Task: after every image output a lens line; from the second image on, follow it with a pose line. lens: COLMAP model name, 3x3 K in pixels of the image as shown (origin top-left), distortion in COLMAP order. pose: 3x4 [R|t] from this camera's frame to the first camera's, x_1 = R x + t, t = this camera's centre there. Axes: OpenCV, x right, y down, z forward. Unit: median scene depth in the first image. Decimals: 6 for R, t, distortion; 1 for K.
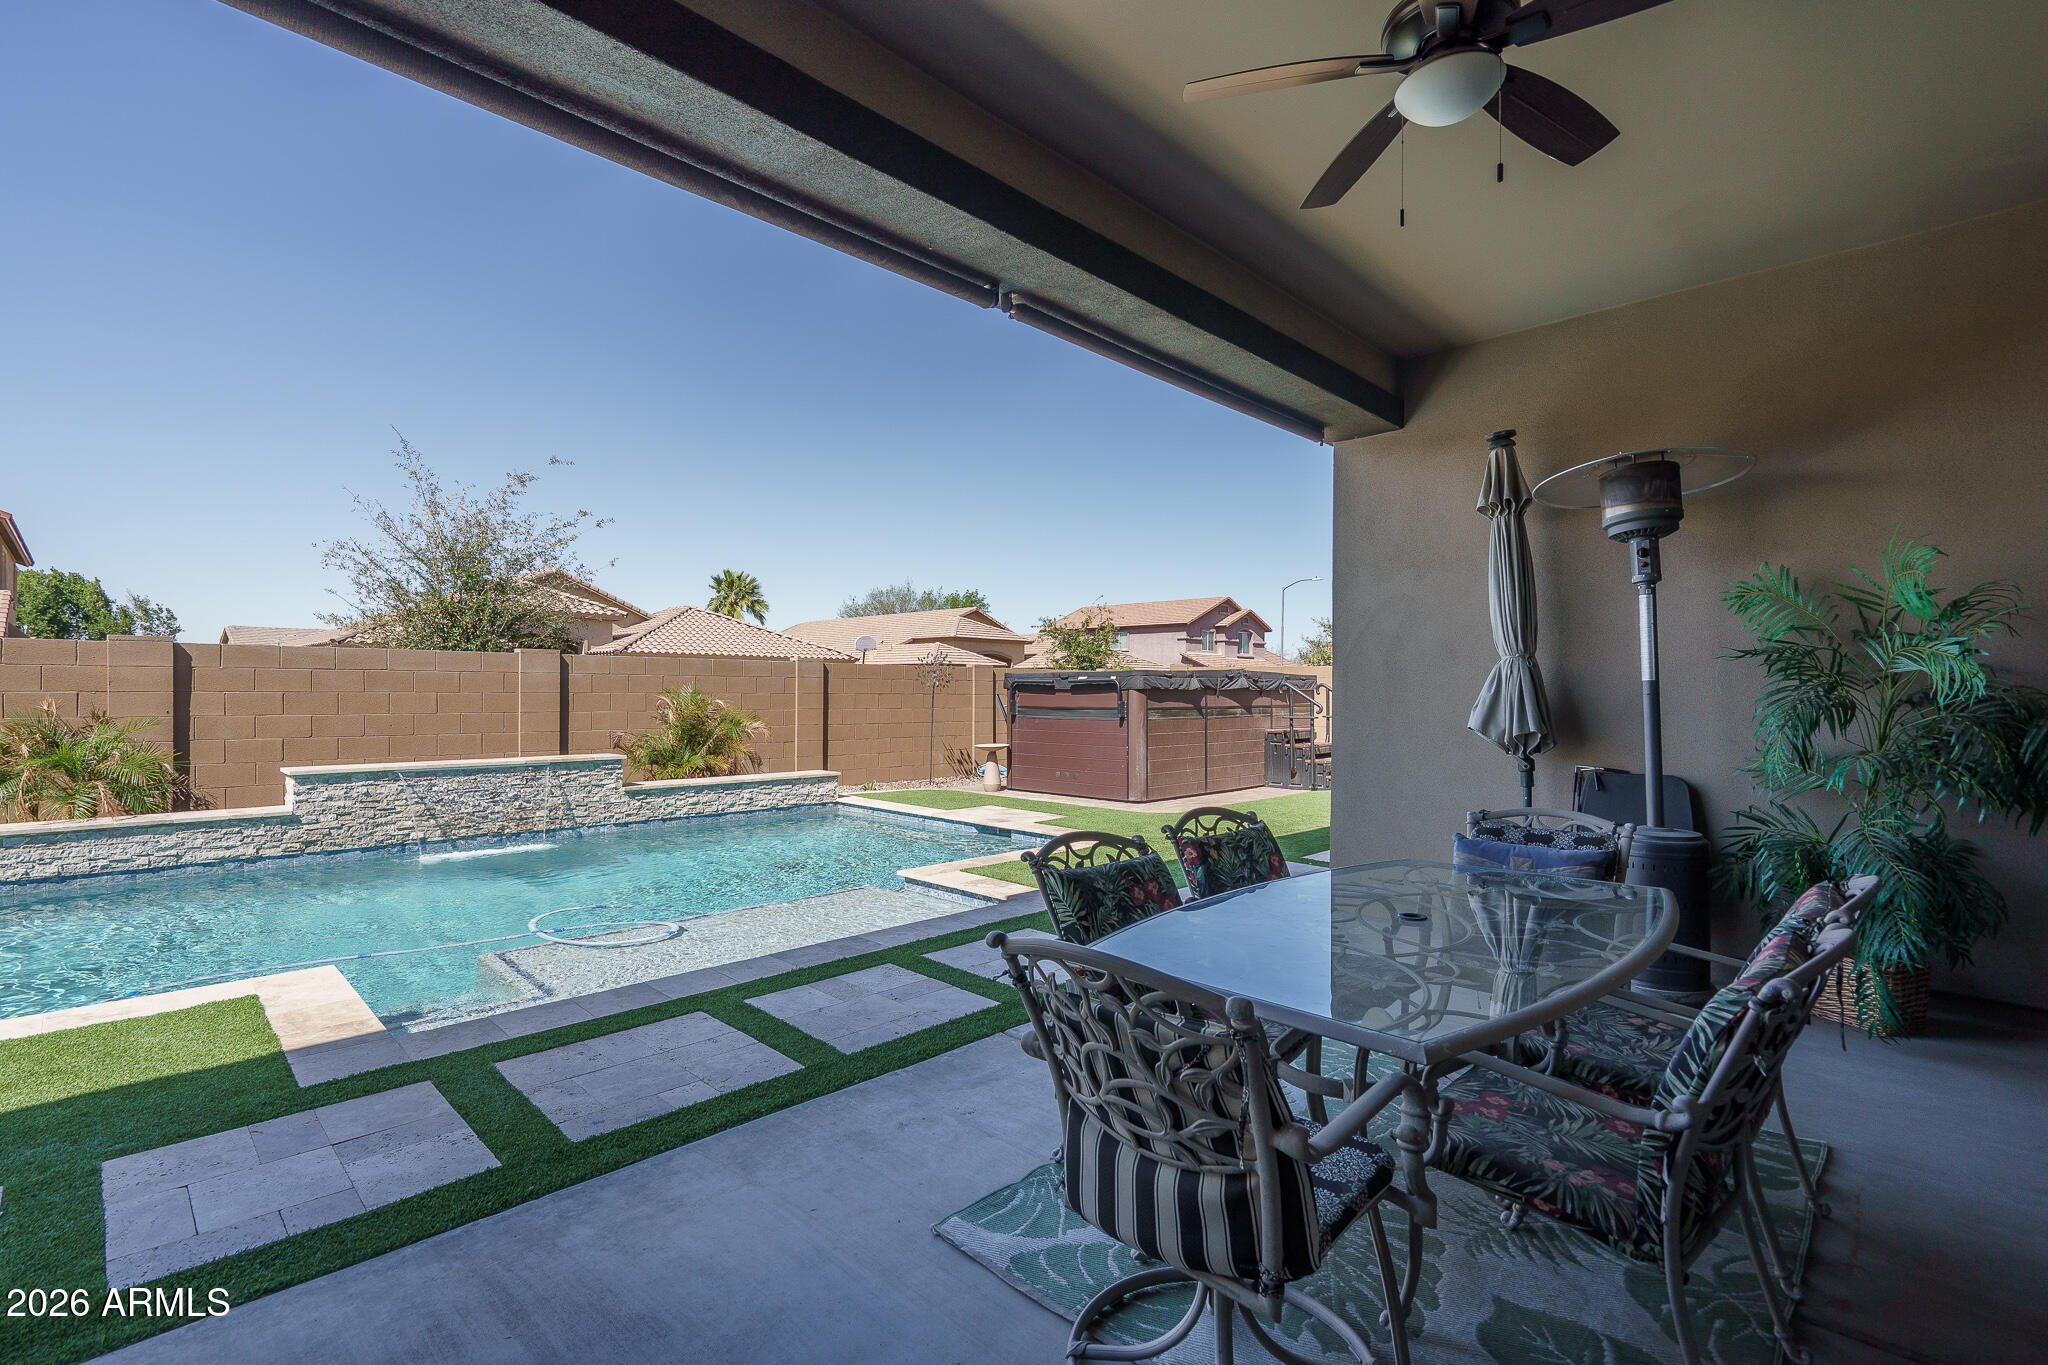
lens RADIAL K [[938.9, 0, 1016.1], [0, 938.9, 685.3], [0, 0, 1]] dist [-0.001087, -0.000050]
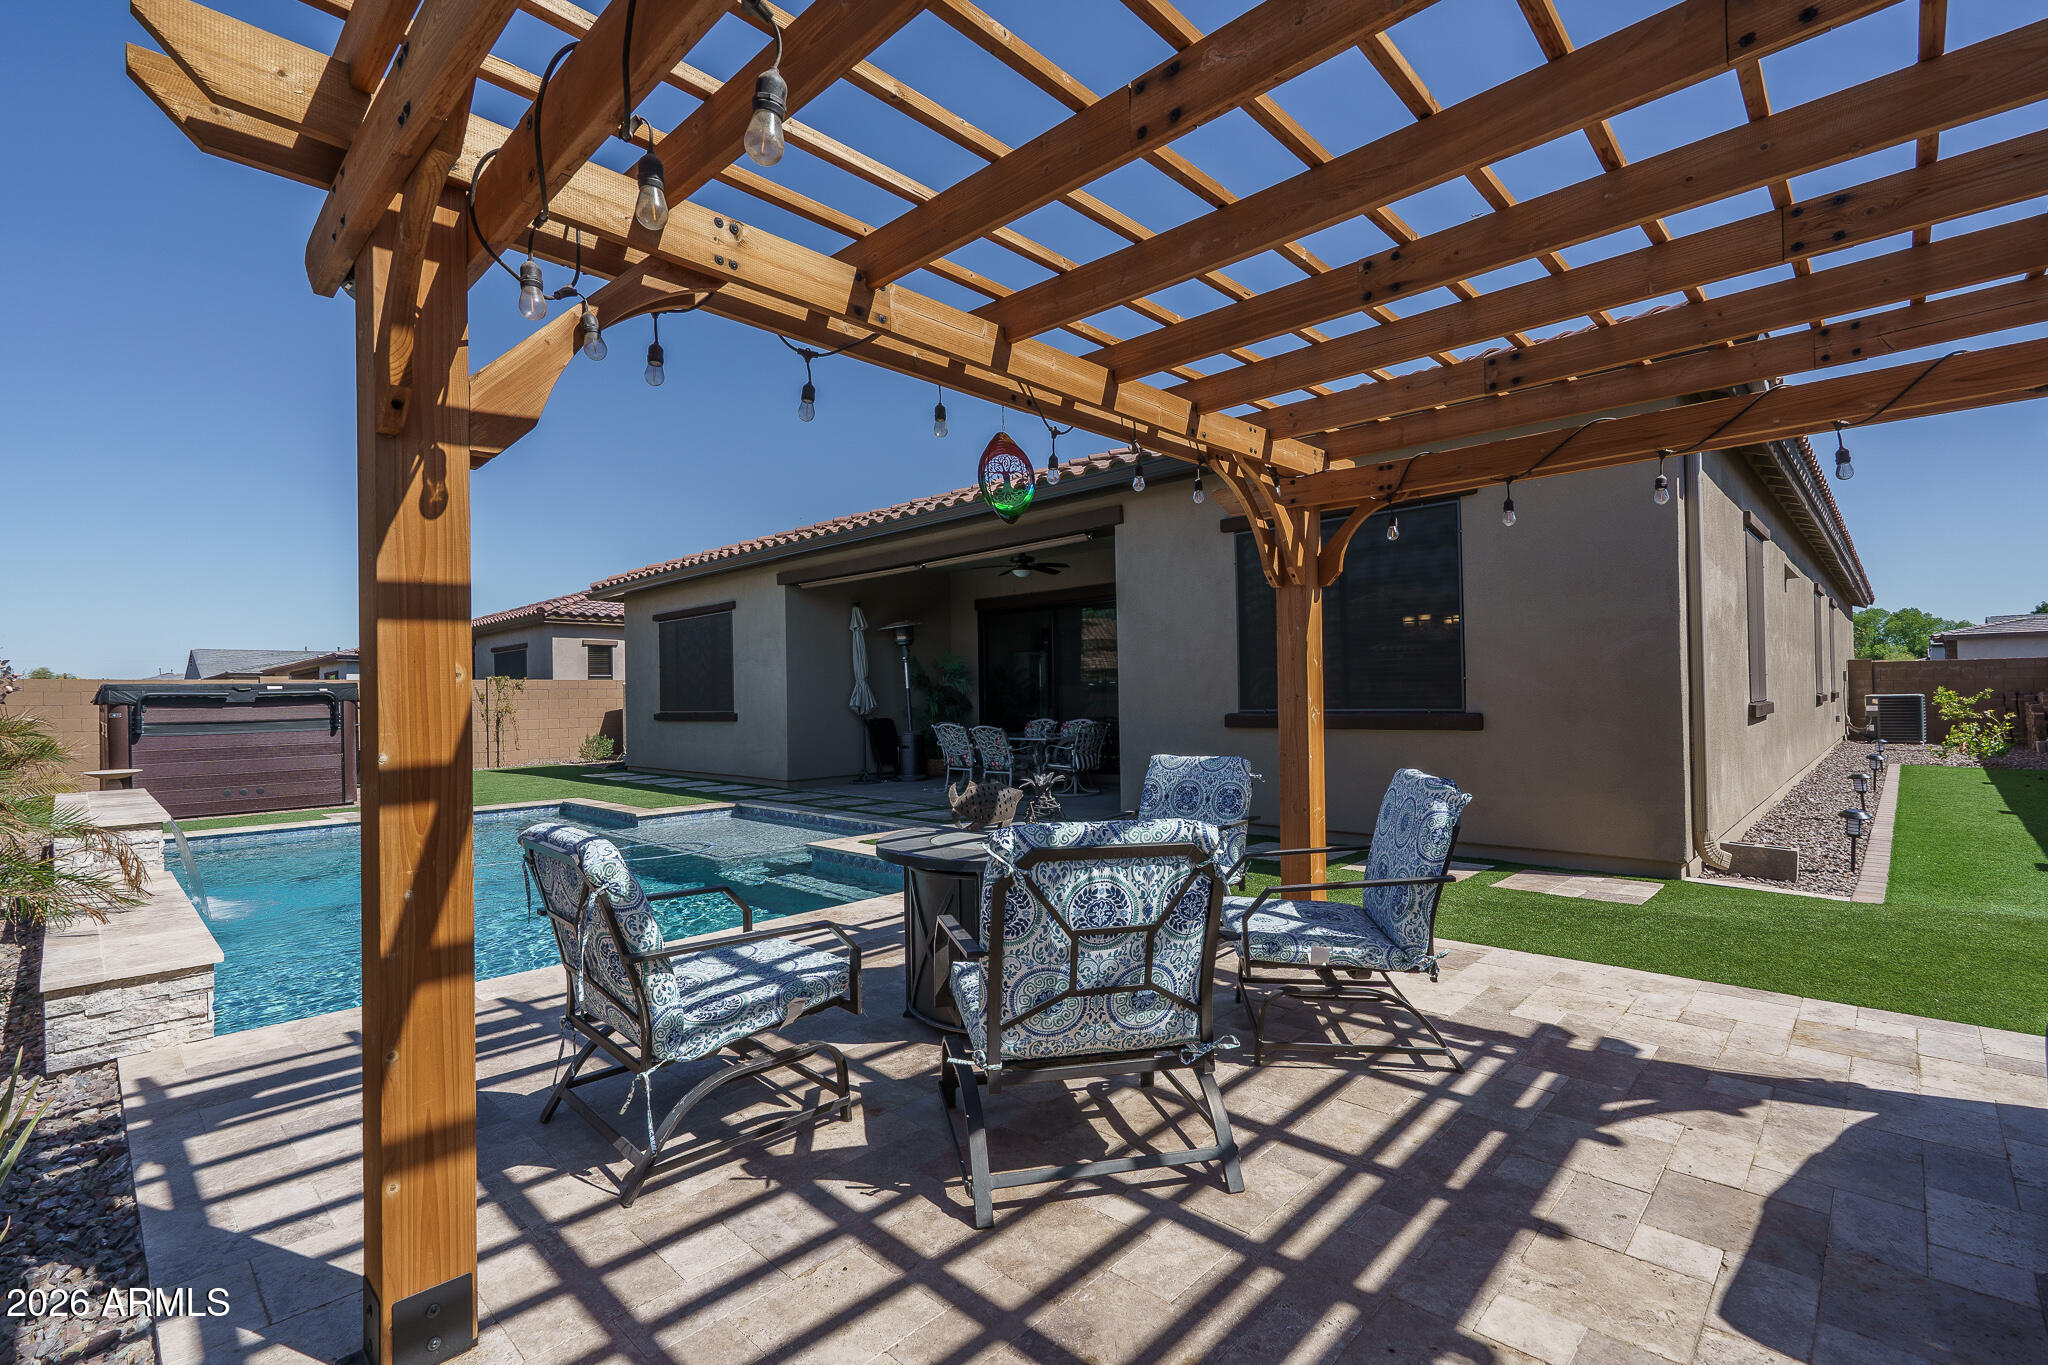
lens RADIAL K [[919.3, 0, 1024.0], [0, 919.3, 682.5], [0, 0, 1]] dist [0.000353, 0.000301]
pose [[-0.028461, 0.009717, 0.999548, -1.226604], [0.012948, 0.999872, -0.009351, 0.005158], [-0.999511, 0.012676, -0.028583, 0.316428]]
